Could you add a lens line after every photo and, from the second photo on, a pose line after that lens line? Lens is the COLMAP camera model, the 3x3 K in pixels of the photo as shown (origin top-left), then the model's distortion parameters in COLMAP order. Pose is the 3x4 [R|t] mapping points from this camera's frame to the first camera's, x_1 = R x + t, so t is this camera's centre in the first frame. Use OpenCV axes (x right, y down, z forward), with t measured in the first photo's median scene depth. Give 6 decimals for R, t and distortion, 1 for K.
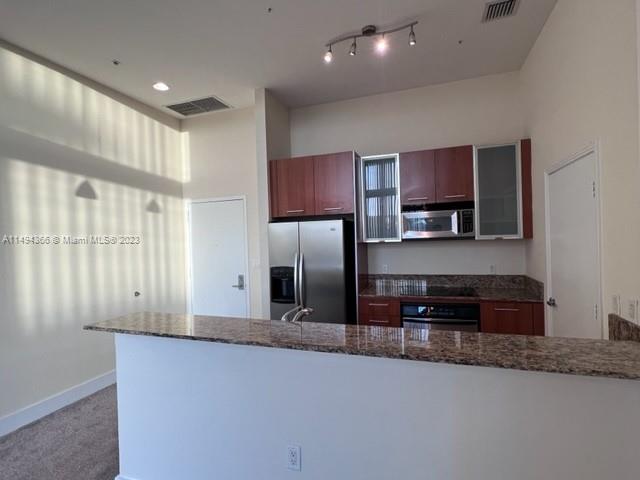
lens RADIAL K [[327.0, 0, 318.1], [0, 327.0, 242.8], [0, 0, 1]] dist [-0.003786, -0.000402]
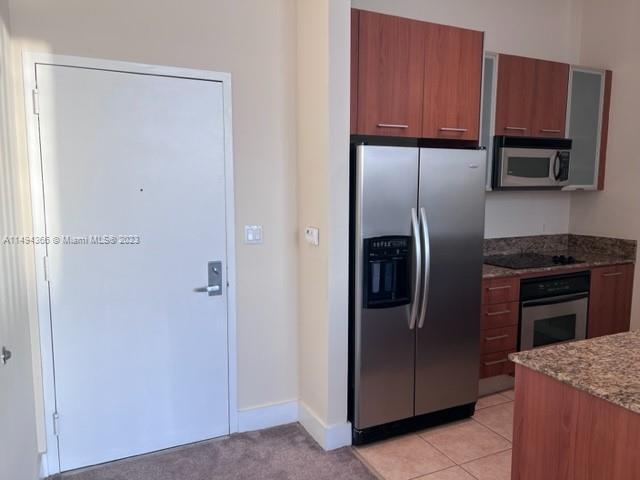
lens RADIAL K [[480.0, 0, 323.3], [0, 480.0, 239.1], [0, 0, 1]] dist [0.033306, -0.011229]
pose [[0.707900, -0.046883, 0.704755, -0.697261], [-0.010623, 0.996975, 0.076992, 0.022322], [-0.706233, -0.061990, 0.705260, 0.551585]]
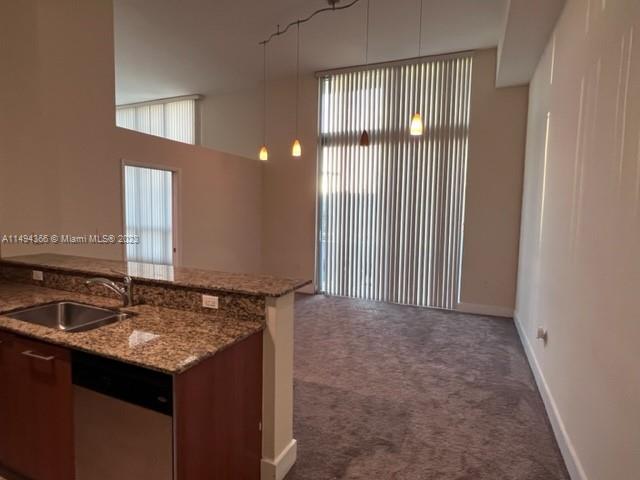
lens RADIAL K [[354.9, 0, 316.9], [0, 354.9, 240.7], [0, 0, 1]] dist [-0.001237, -0.001665]
pose [[-0.996807, 0.007978, 0.079452, -0.413841], [0.015215, 0.995744, 0.090903, 0.008439], [-0.078388, 0.091821, -0.992685, 1.078095]]
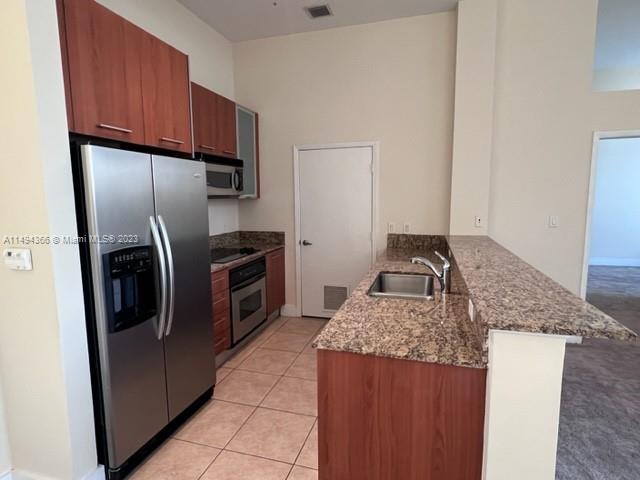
lens RADIAL K [[354.9, 0, 317.6], [0, 354.9, 238.9], [0, 0, 1]] dist [-0.001237, -0.001665]
pose [[-0.035822, -0.088522, 0.995430, -0.612721], [0.026588, 0.995632, 0.089497, 0.022884], [-0.999004, 0.029673, -0.033312, 0.751862]]
